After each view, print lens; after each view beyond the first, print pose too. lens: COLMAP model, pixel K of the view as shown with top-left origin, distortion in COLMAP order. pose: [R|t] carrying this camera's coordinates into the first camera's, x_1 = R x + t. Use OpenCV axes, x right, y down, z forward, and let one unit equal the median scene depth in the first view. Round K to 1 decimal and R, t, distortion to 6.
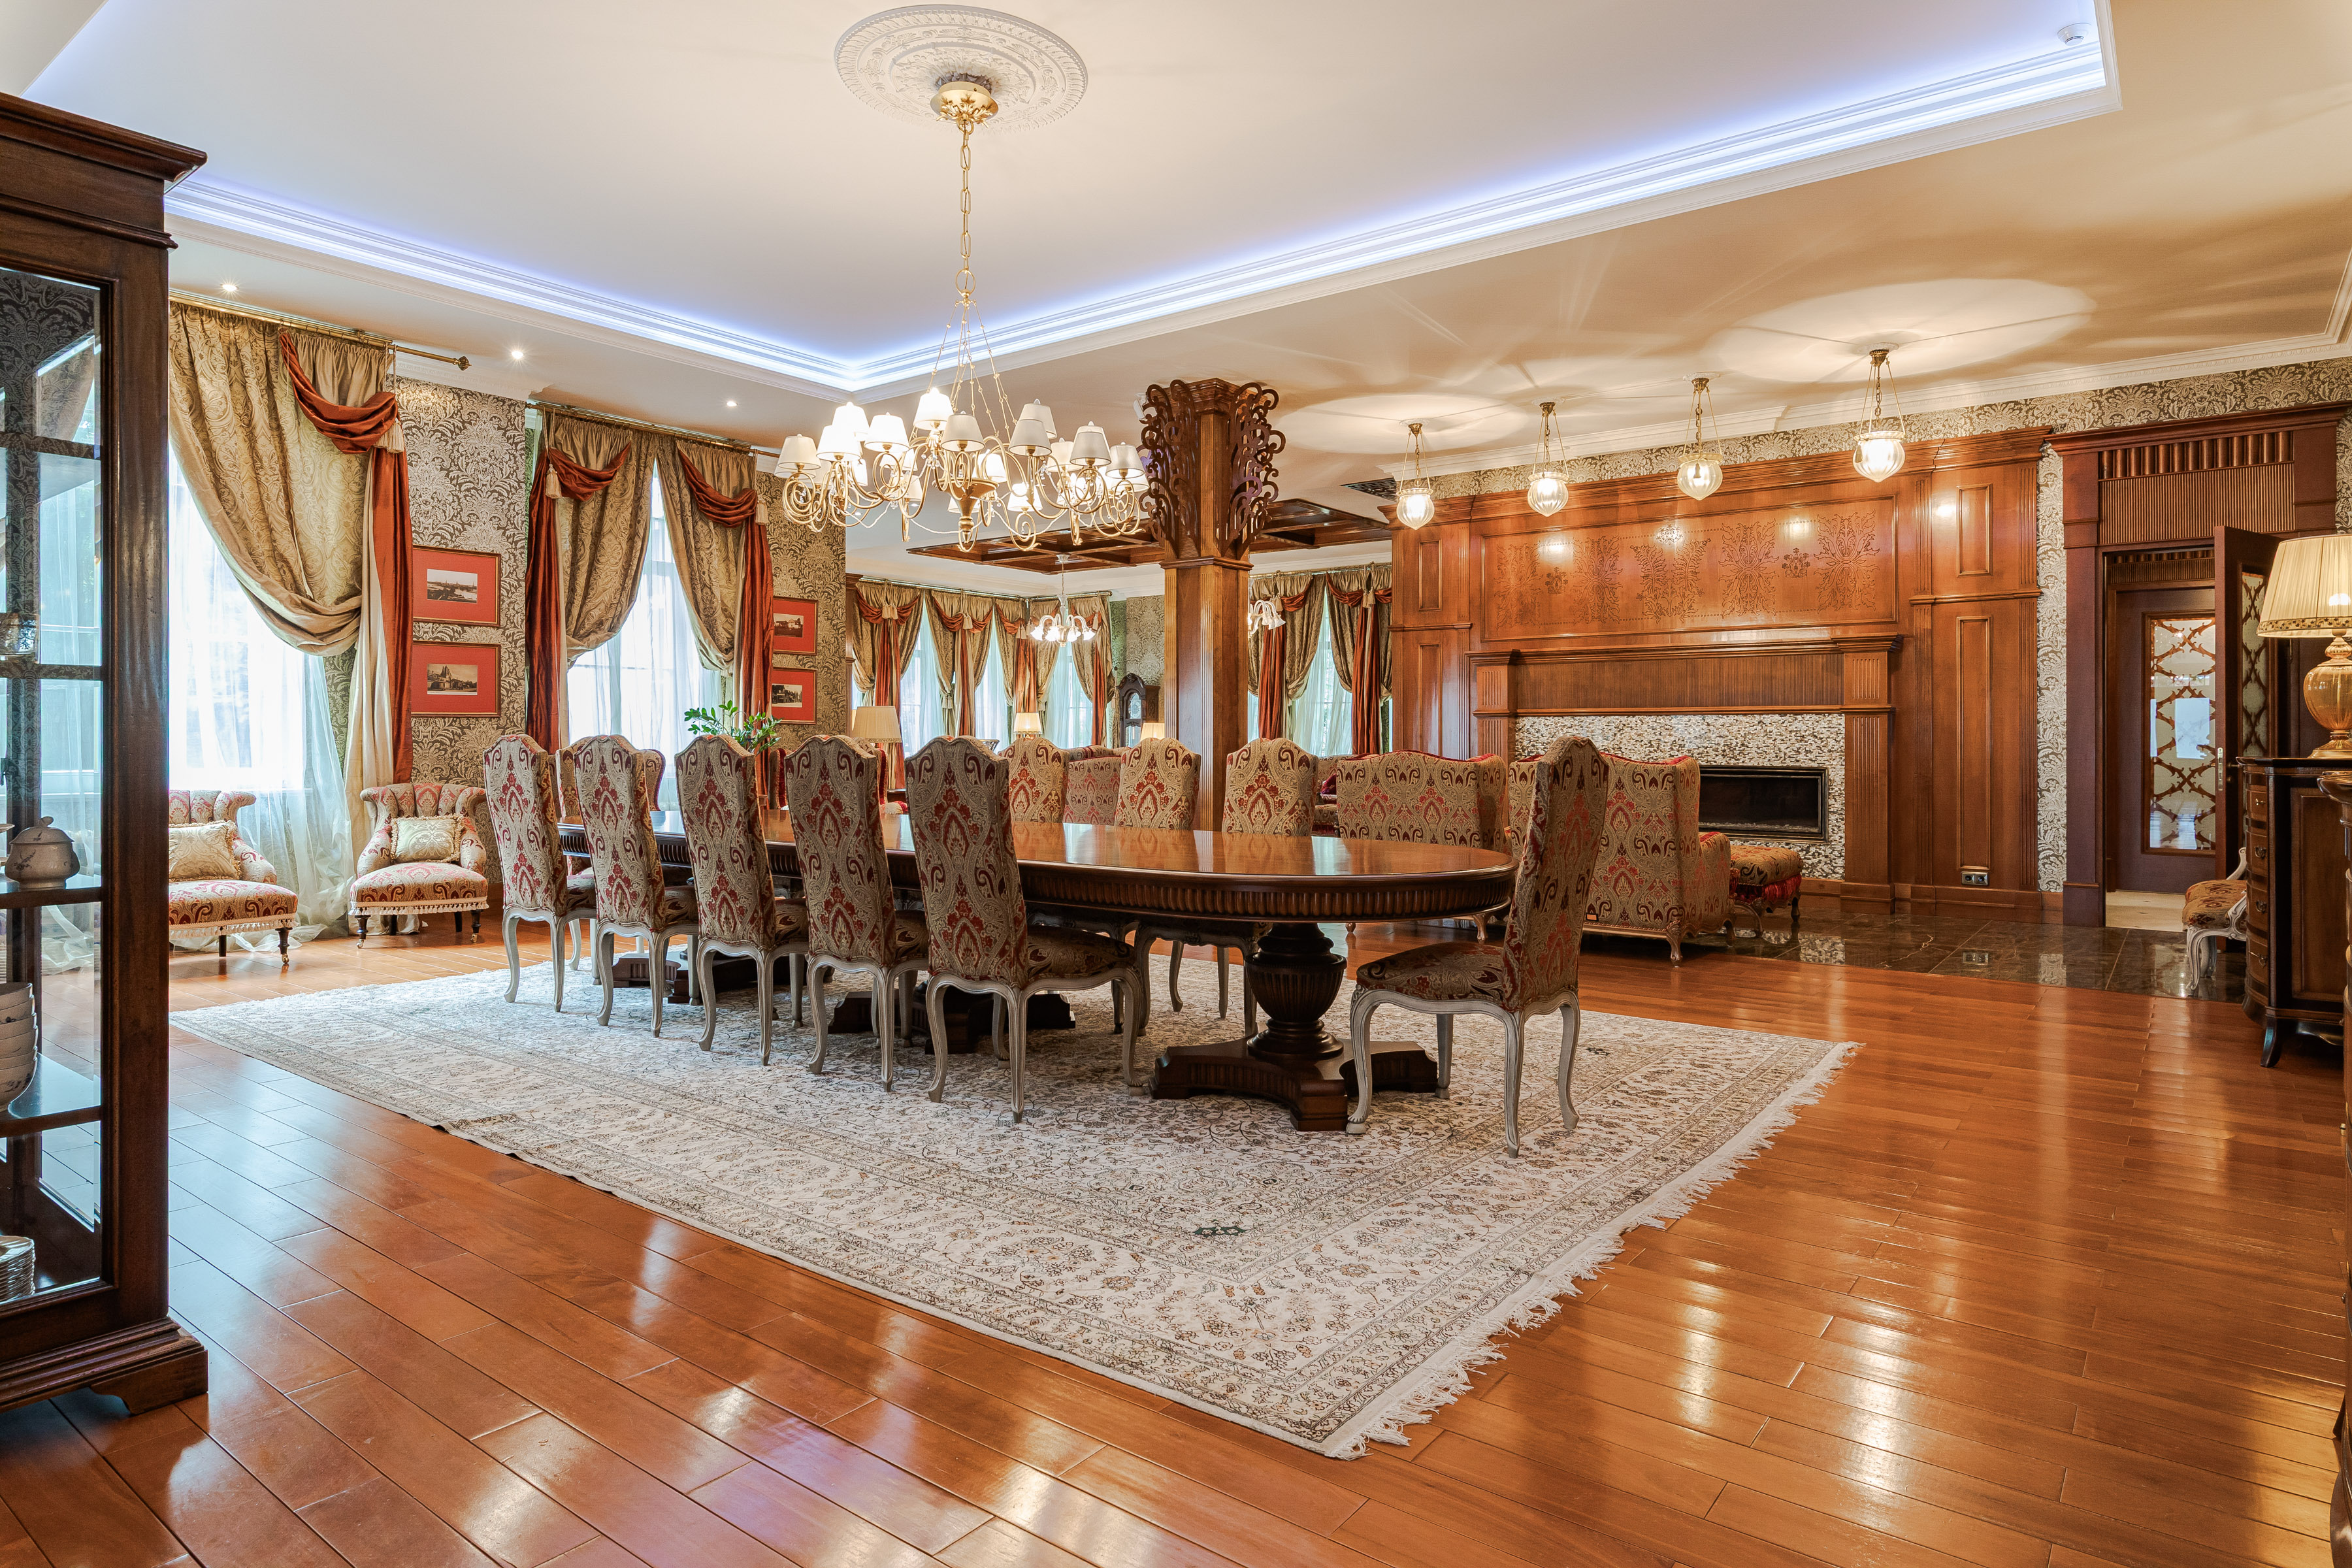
lens RADIAL K [[1322.4, 0, 1204.4], [0, 1322.4, 725.7], [0, 0, 1]] dist [-0.001862, 0.000177]
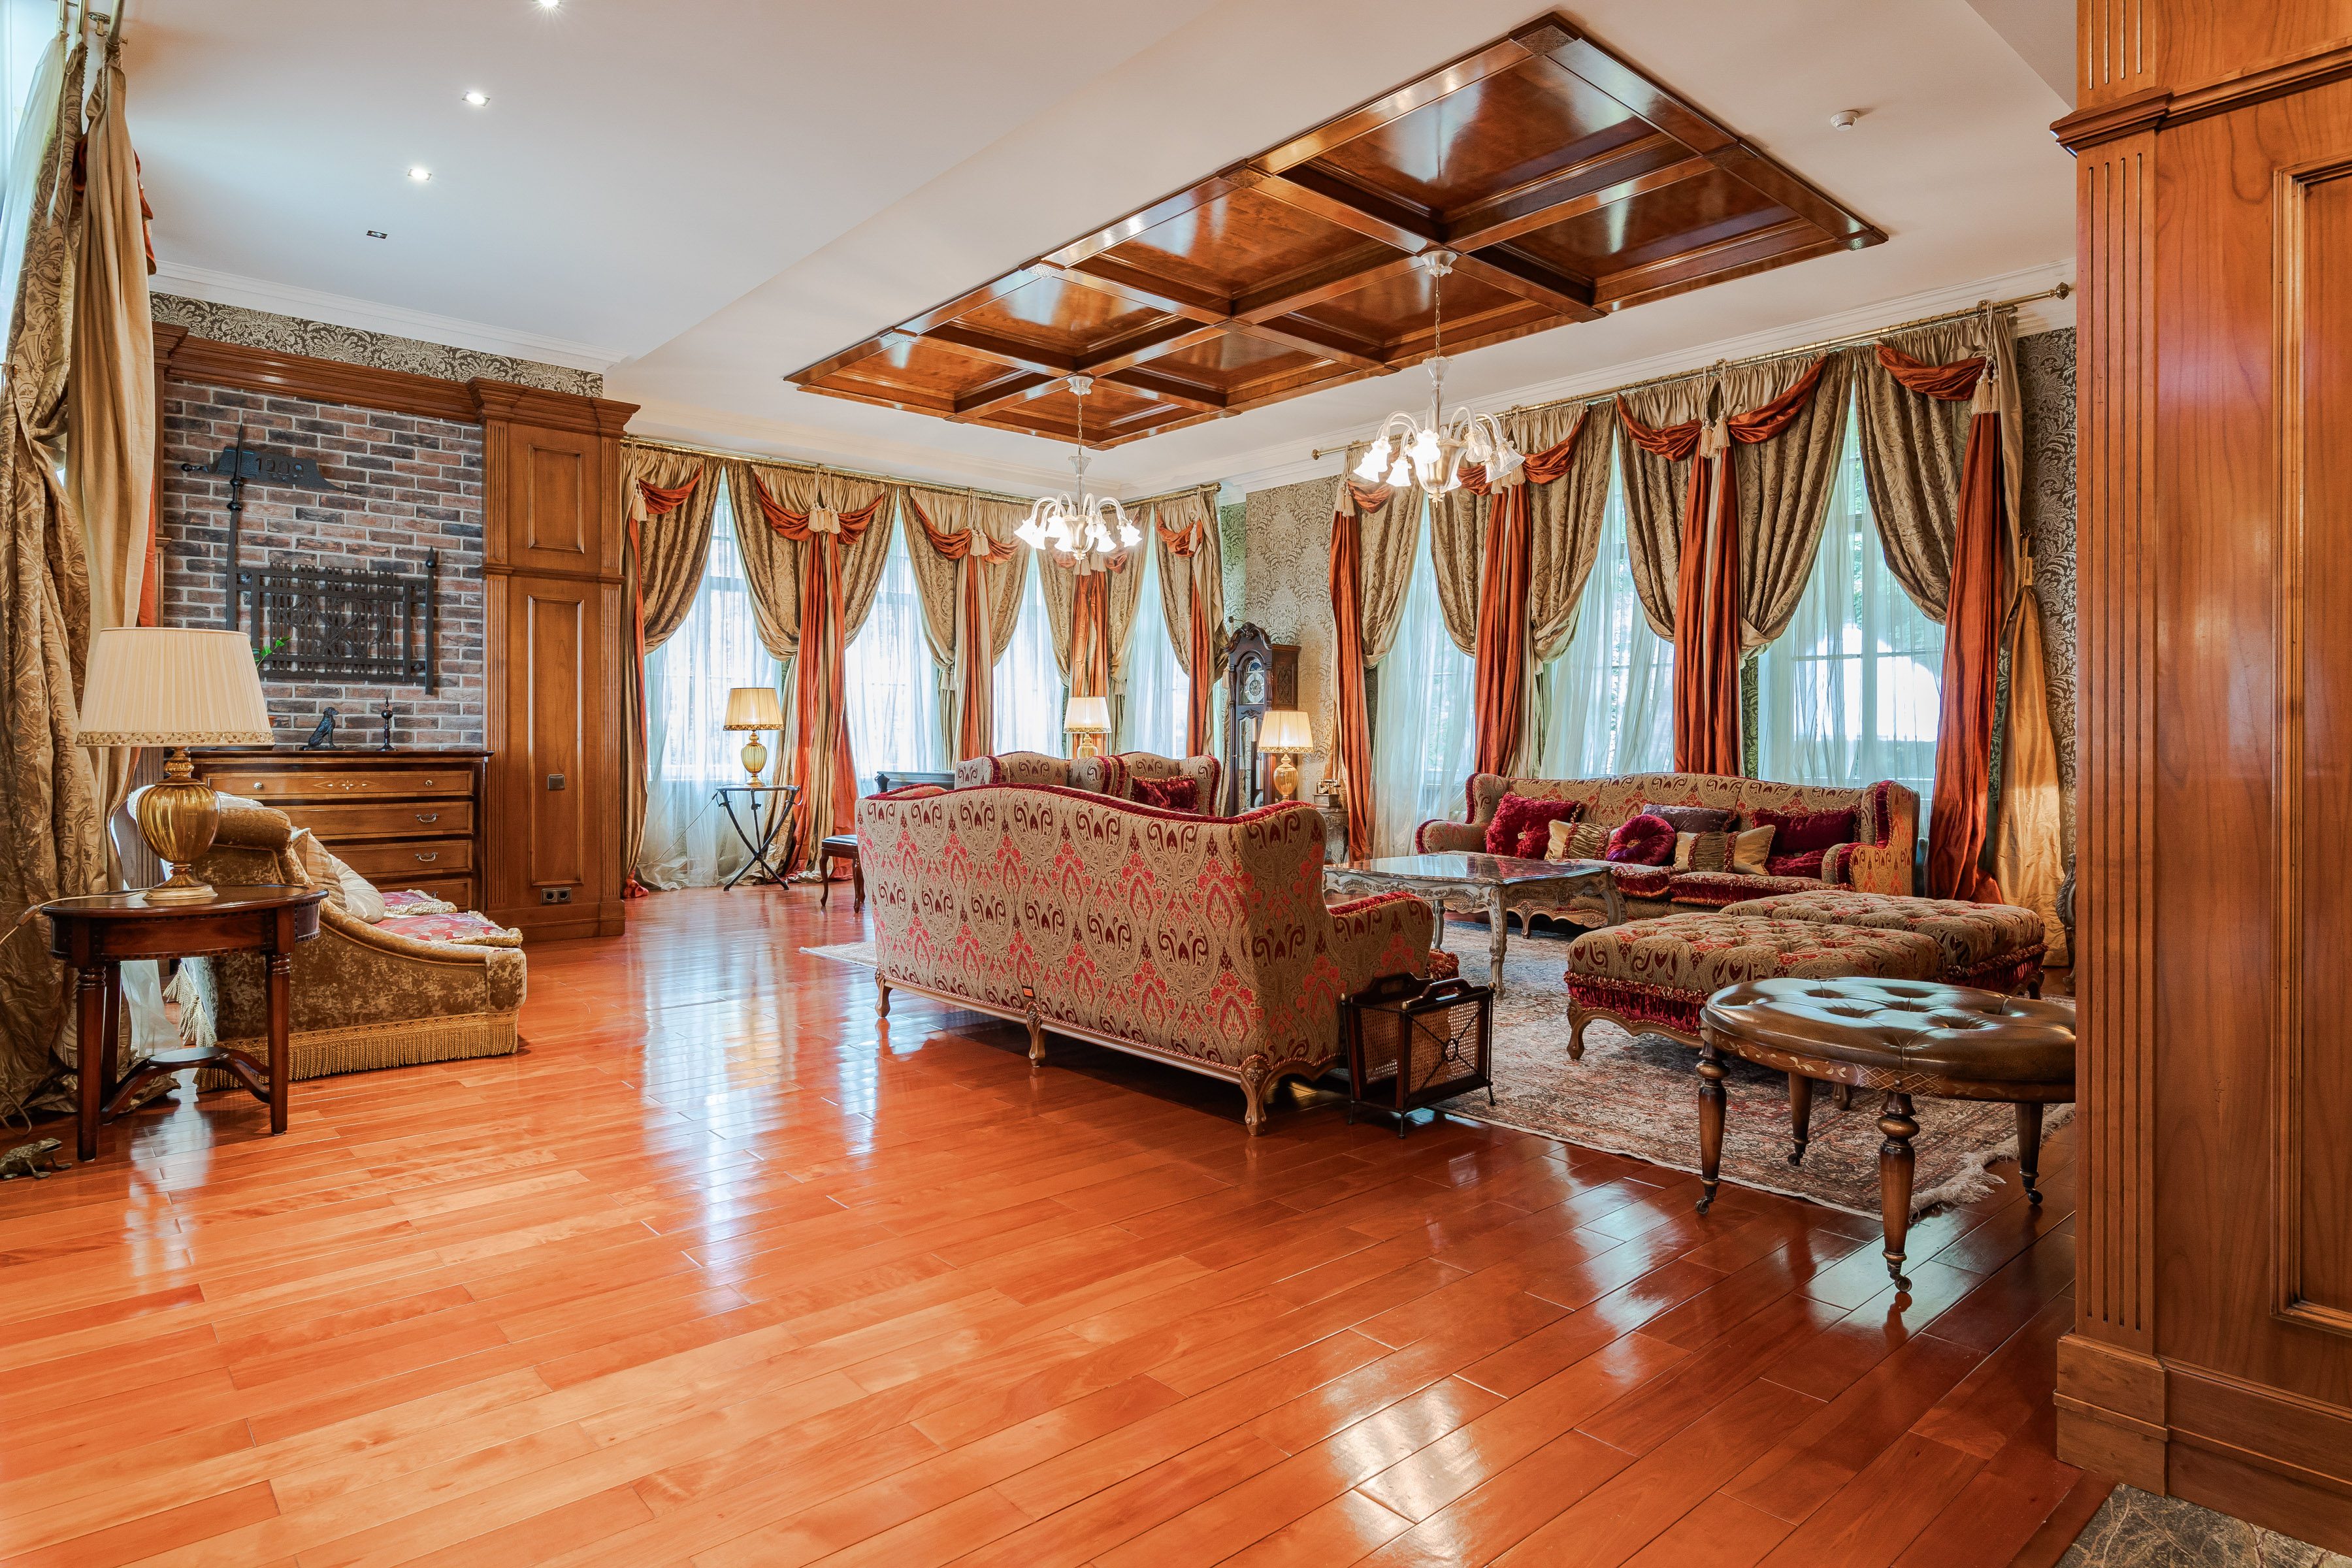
lens RADIAL K [[1322.4, 0, 1209.3], [0, 1322.4, 746.6], [0, 0, 1]] dist [-0.001862, 0.000177]
pose [[0.983872, -0.000769, -0.178873, 0.045365], [0.002869, 0.999930, 0.011485, 0.009348], [0.178852, -0.011813, 0.983805, 0.706448]]
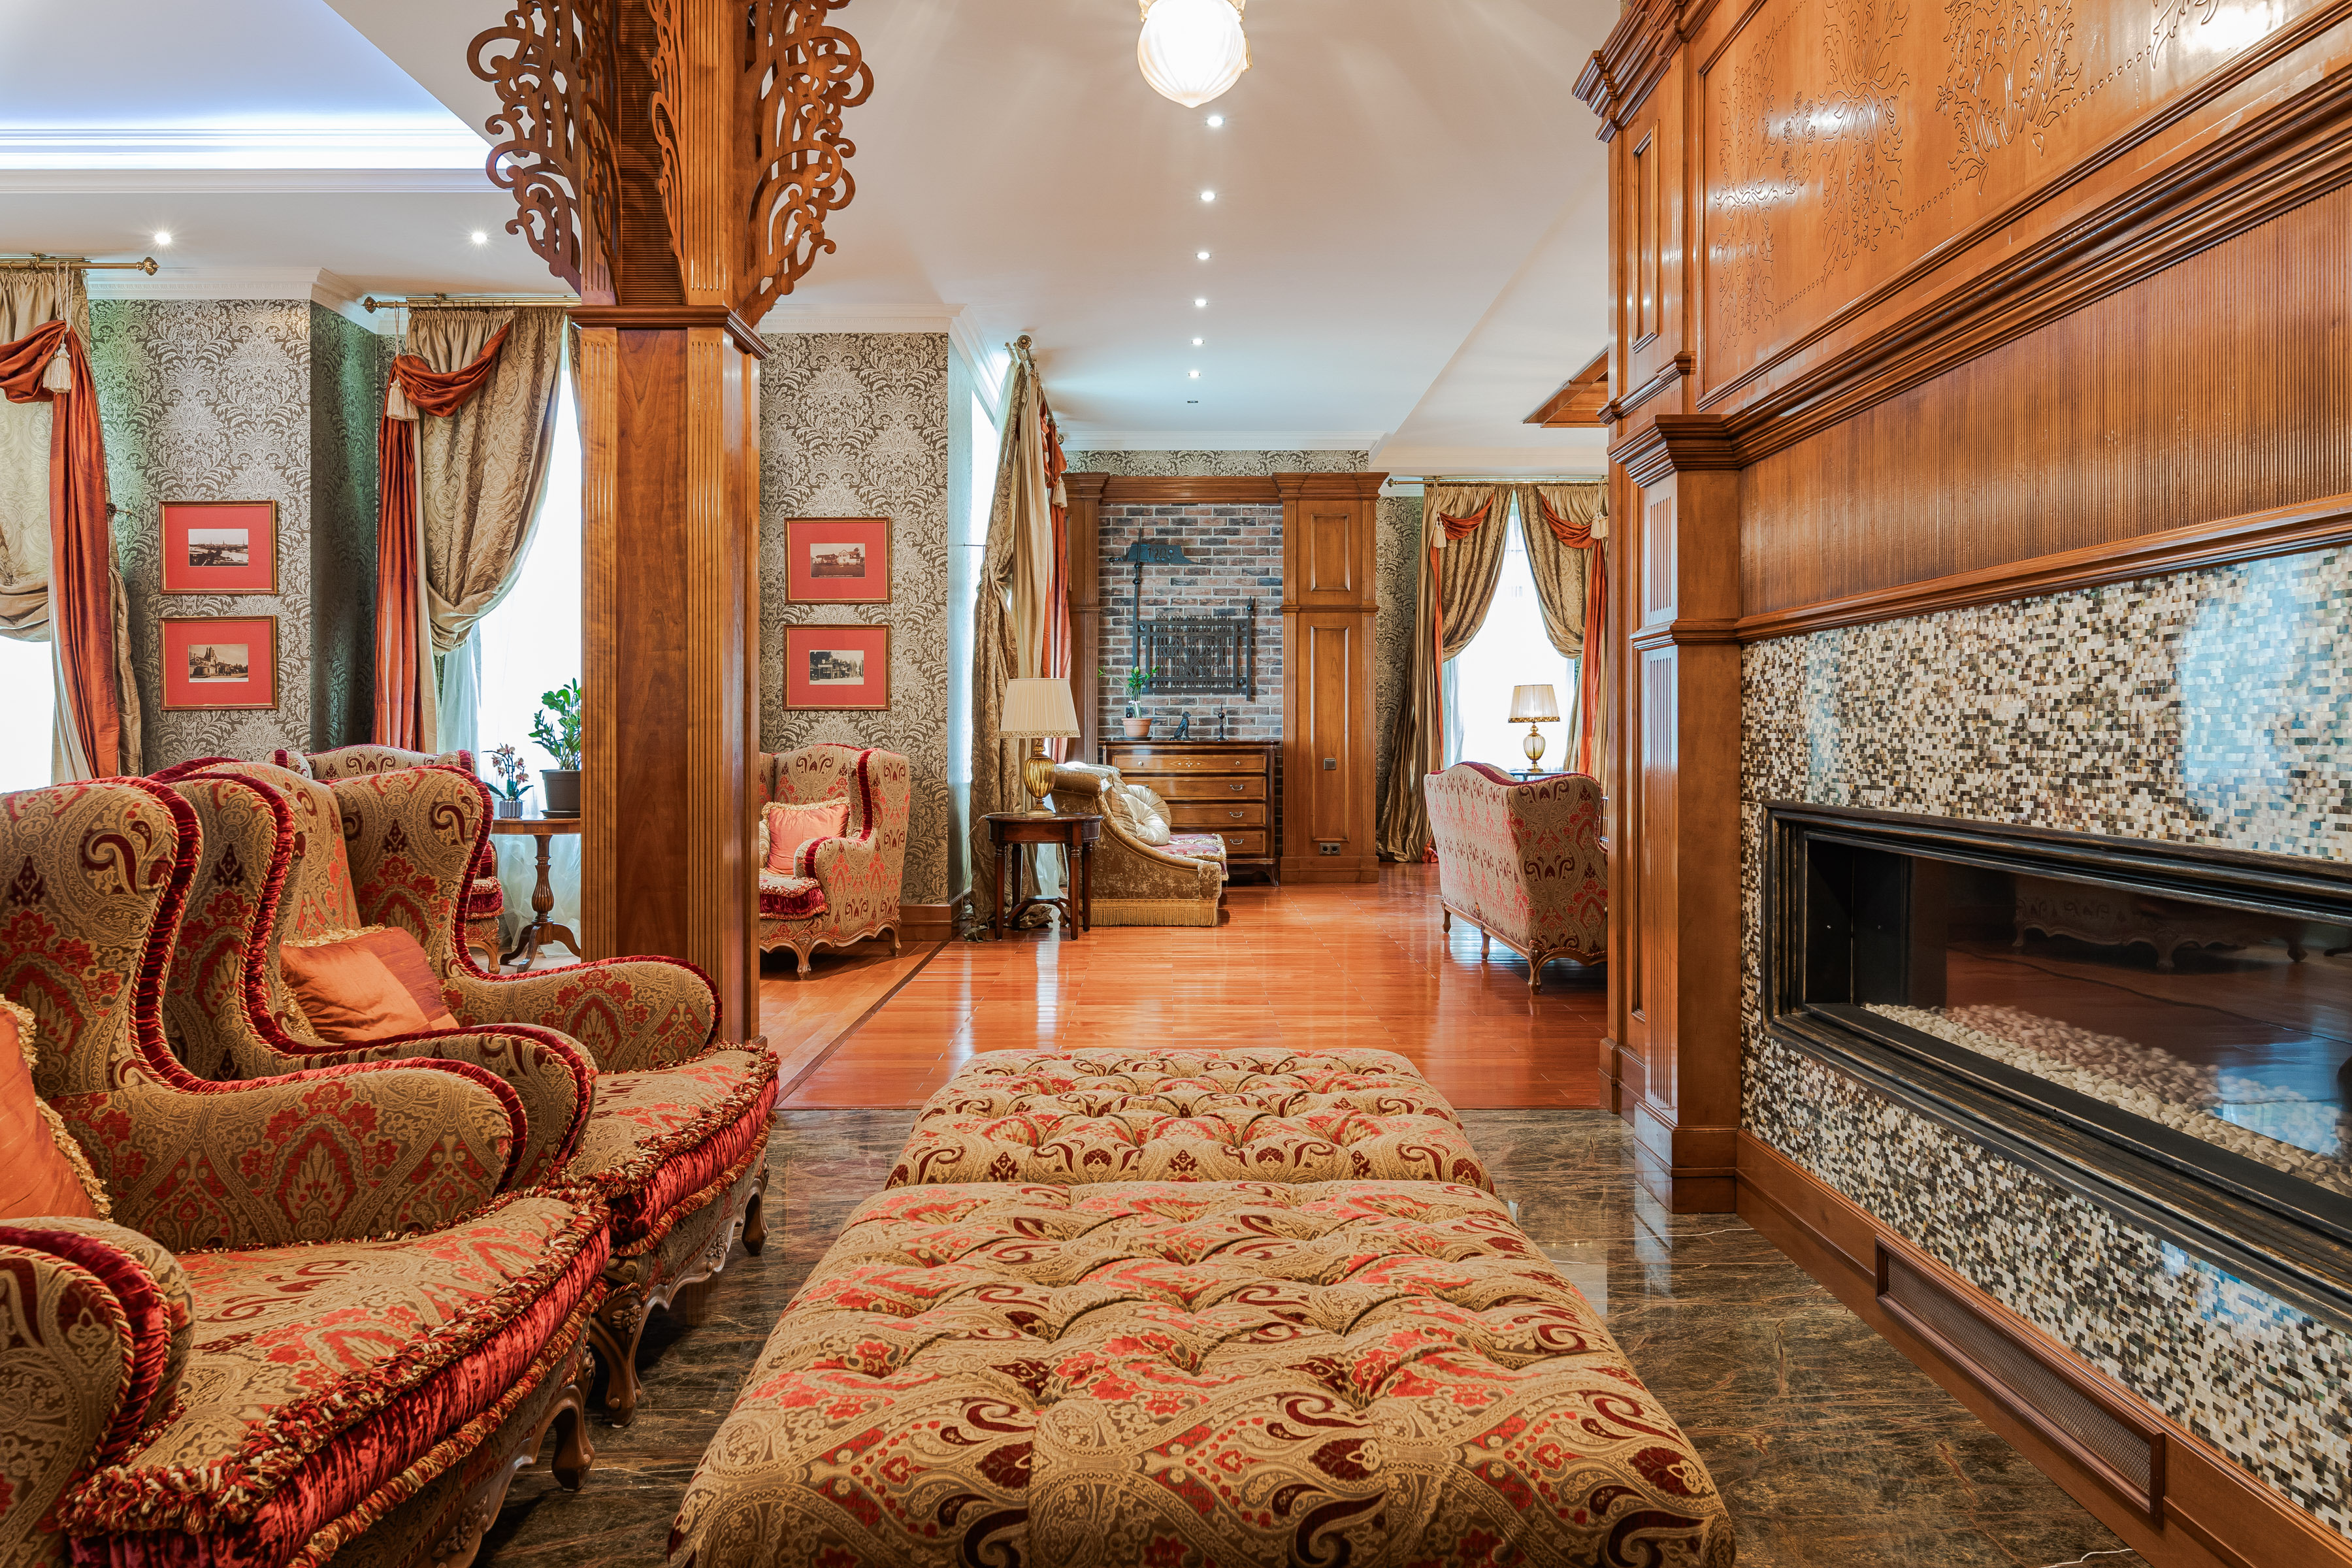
lens RADIAL K [[1648.3, 0, 1192.7], [0, 1648.3, 716.8], [0, 0, 1]] dist [-0.001497, -0.001380]
pose [[0.615042, -0.014554, -0.788360, 0.386396], [0.014356, 0.999871, -0.007259, 0.008914], [0.788364, -0.006853, 0.615171, 0.561640]]
